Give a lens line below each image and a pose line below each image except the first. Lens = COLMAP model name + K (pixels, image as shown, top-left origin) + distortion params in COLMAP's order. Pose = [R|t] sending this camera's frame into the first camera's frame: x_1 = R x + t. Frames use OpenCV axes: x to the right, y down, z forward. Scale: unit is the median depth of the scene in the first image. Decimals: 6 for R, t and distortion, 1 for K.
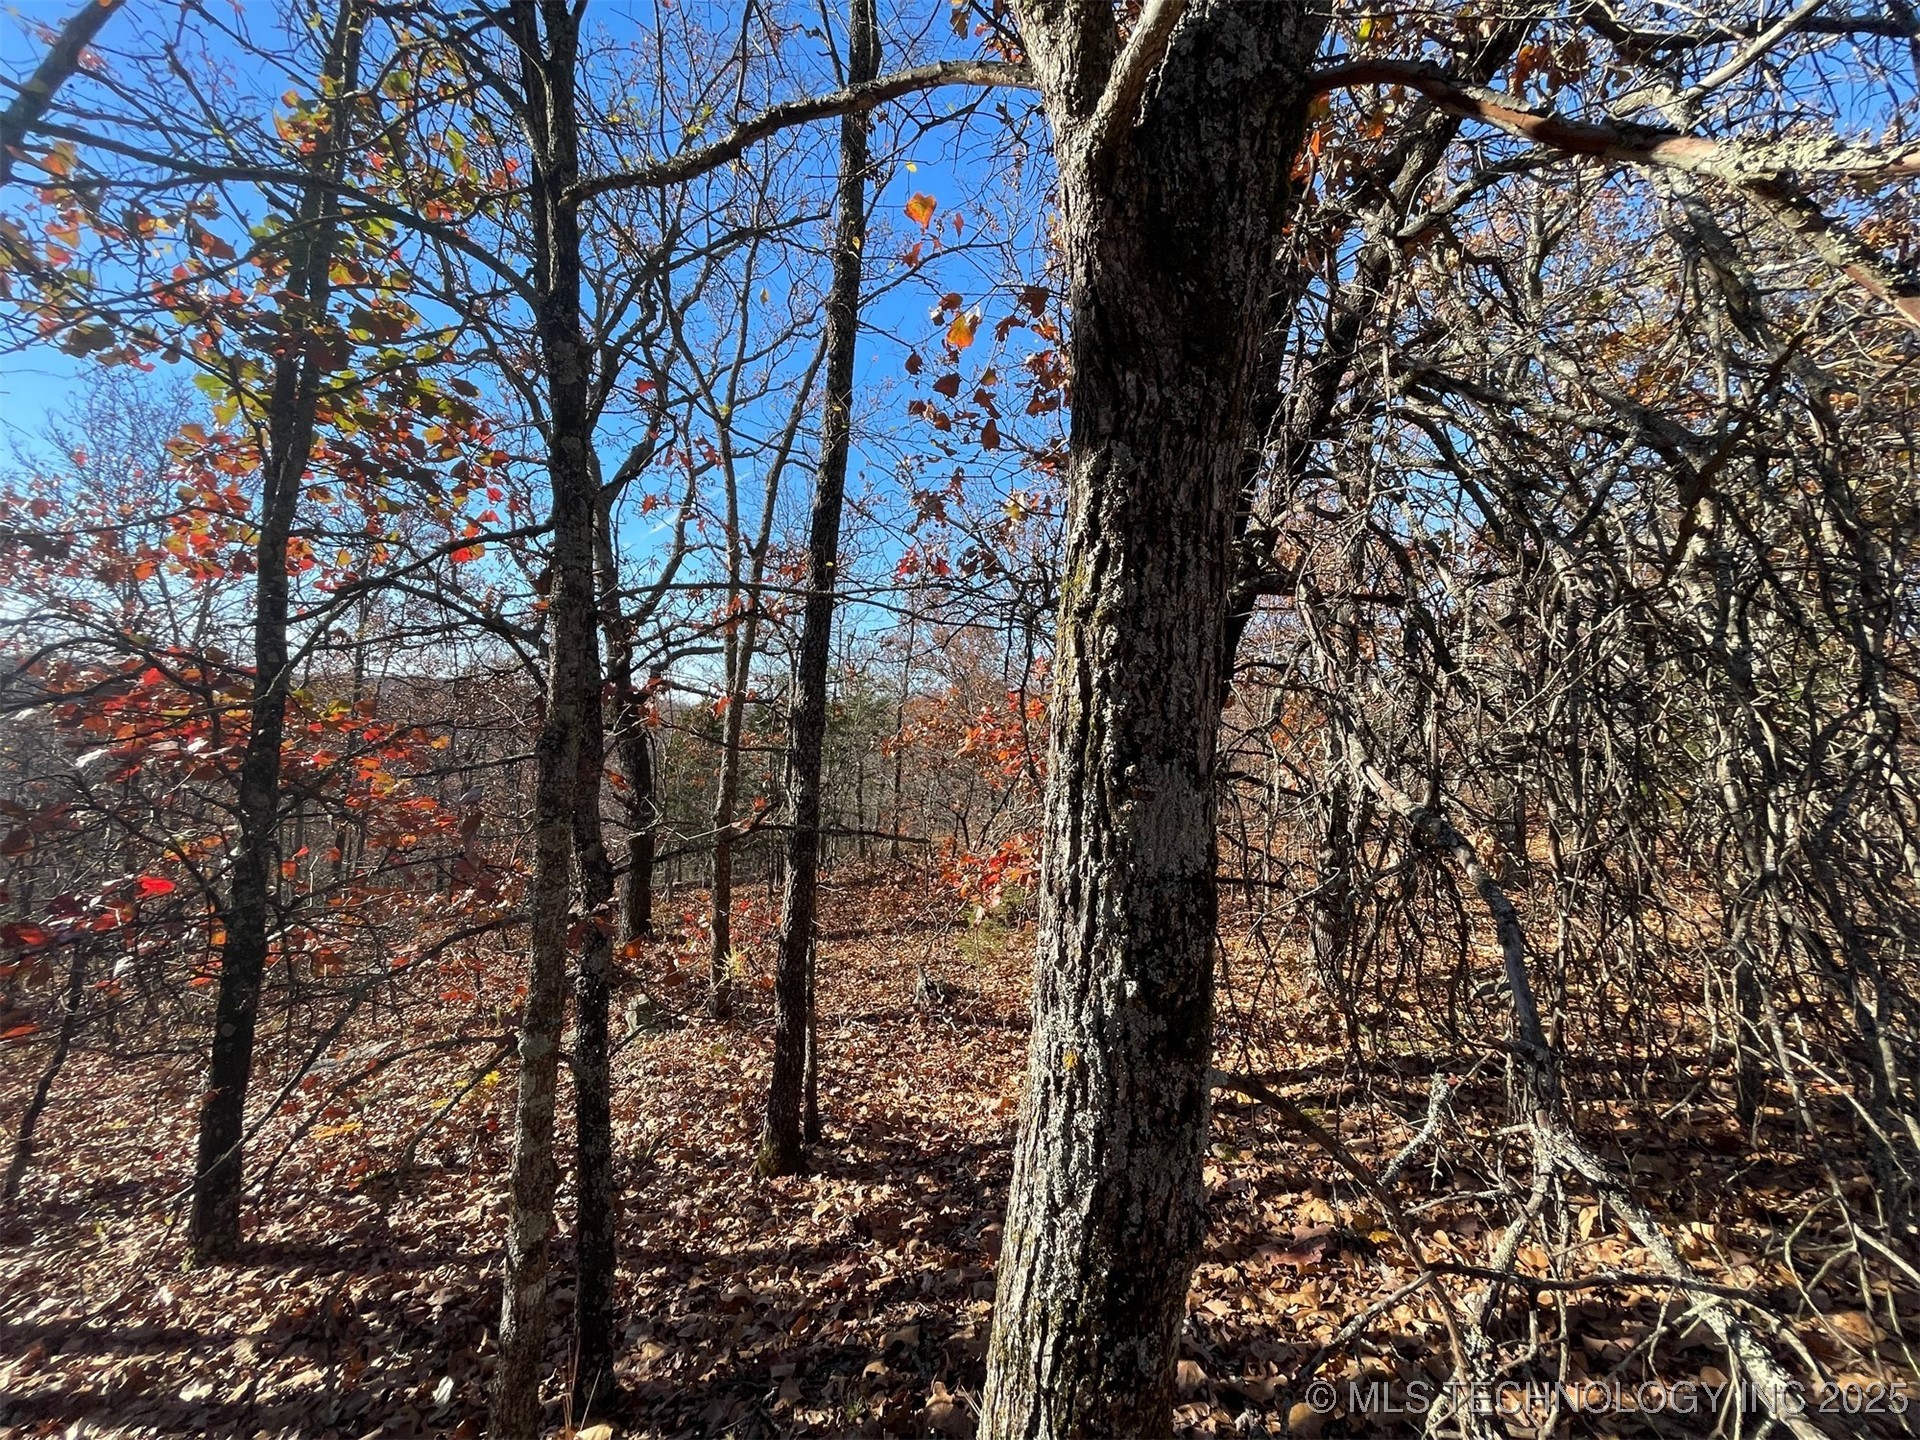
lens RADIAL K [[779.2, 0, 961.2], [0, 779.2, 715.5], [0, 0, 1]] dist [-0.002660, 0.000172]
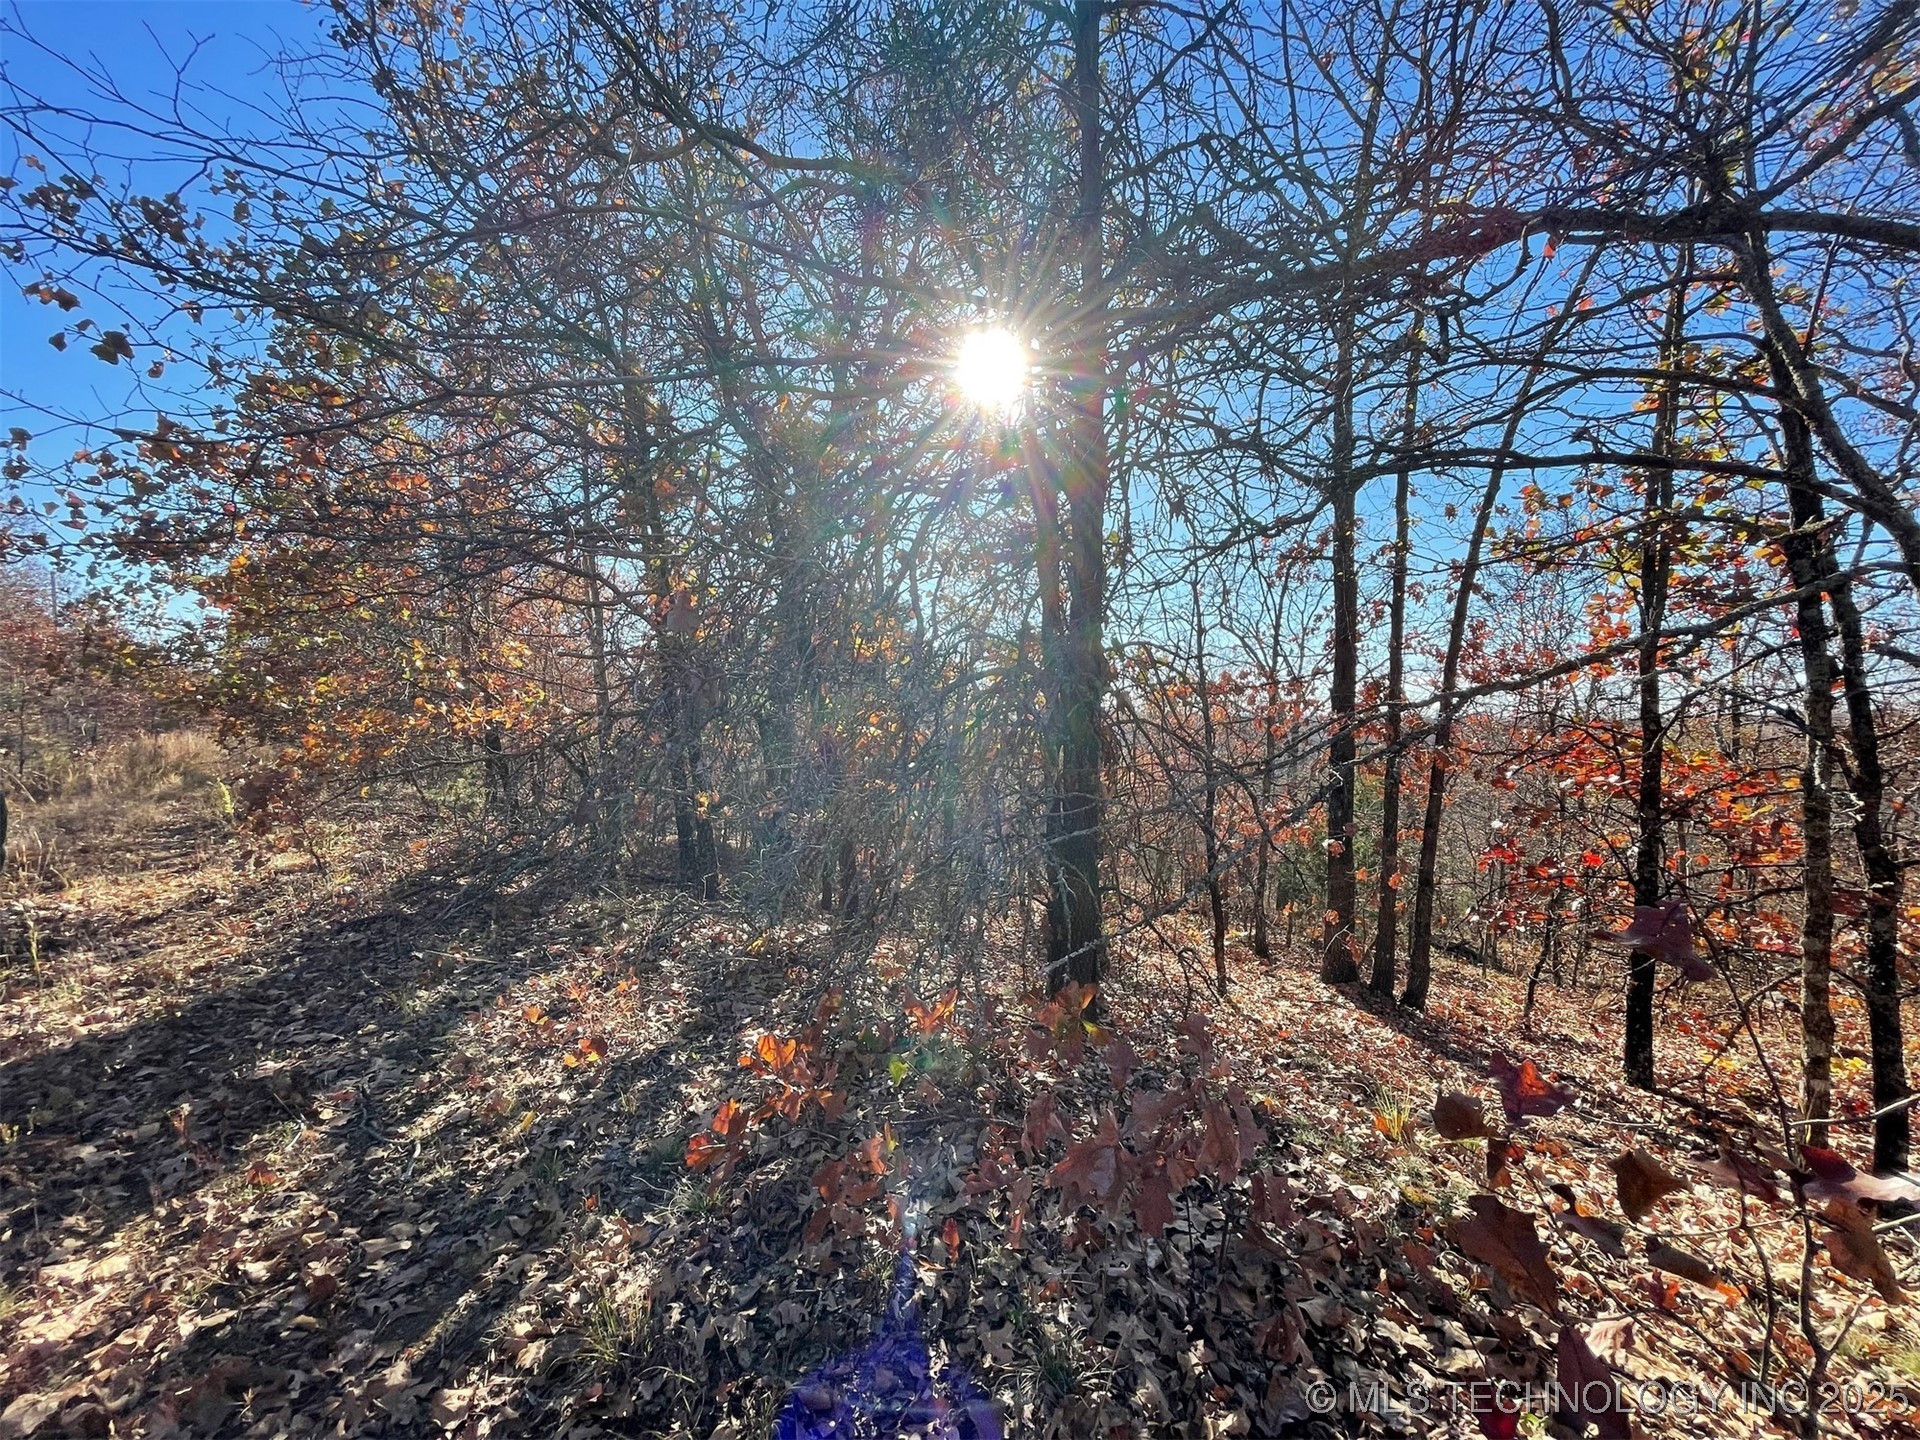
lens RADIAL K [[779.2, 0, 958.3], [0, 779.2, 719.1], [0, 0, 1]] dist [-0.002660, 0.000172]
pose [[0.115550, -0.059936, -0.991492, 0.542241], [0.006665, 0.998202, -0.059565, -0.002512], [0.993279, 0.000274, 0.115742, -0.610807]]
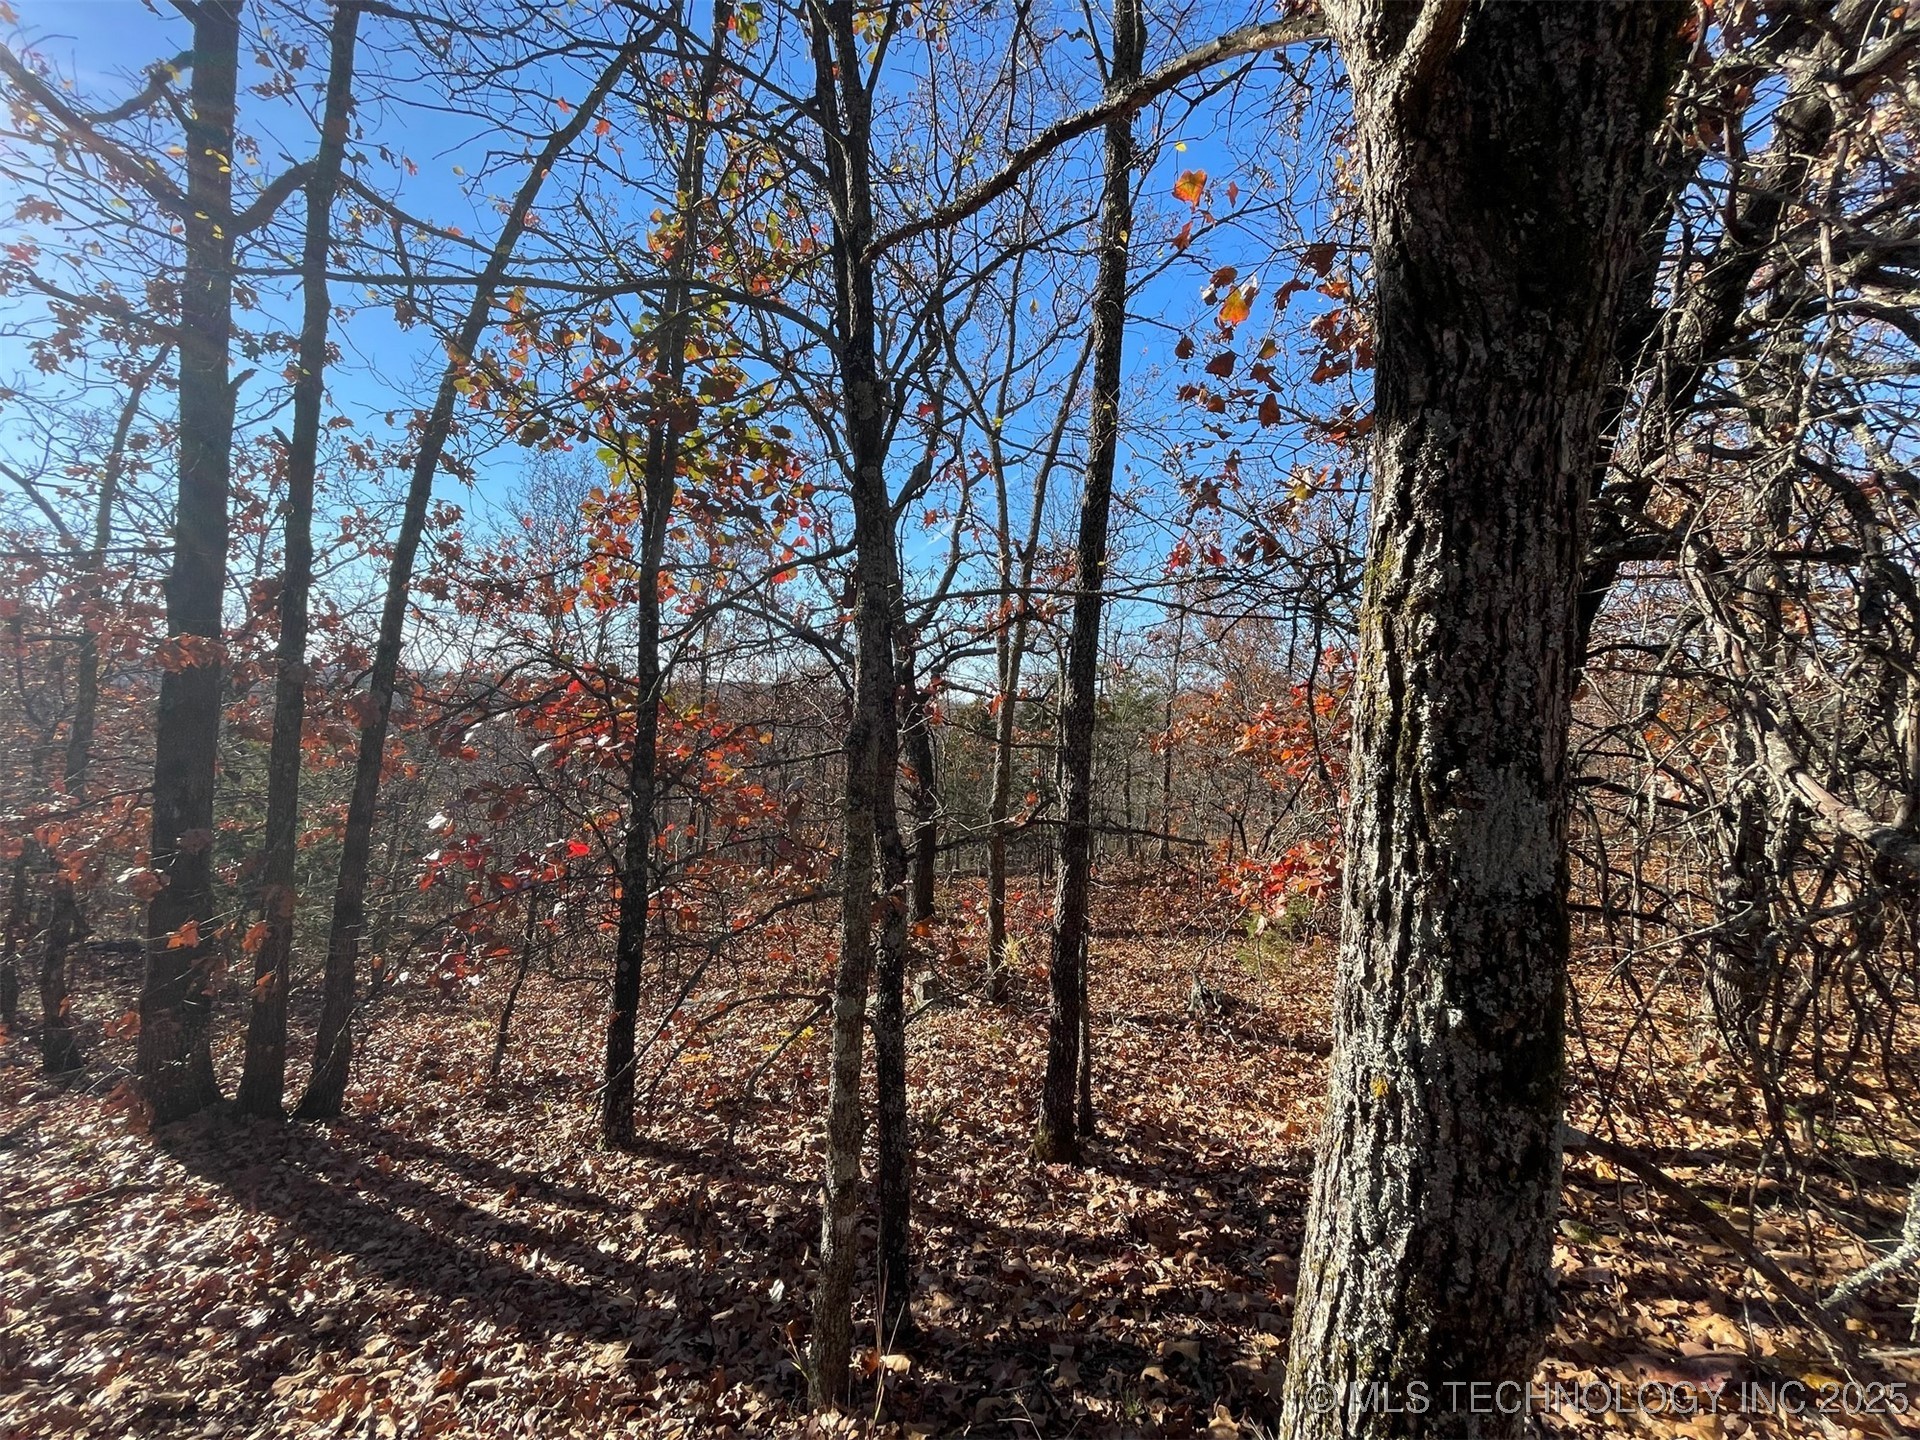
lens RADIAL K [[779.2, 0, 959.1], [0, 779.2, 715.7], [0, 0, 1]] dist [-0.002660, 0.000172]
pose [[0.941973, -0.007007, -0.335615, -0.003553], [0.008307, 0.999963, 0.002440, -0.000968], [0.335585, -0.005087, 0.941996, -0.006639]]
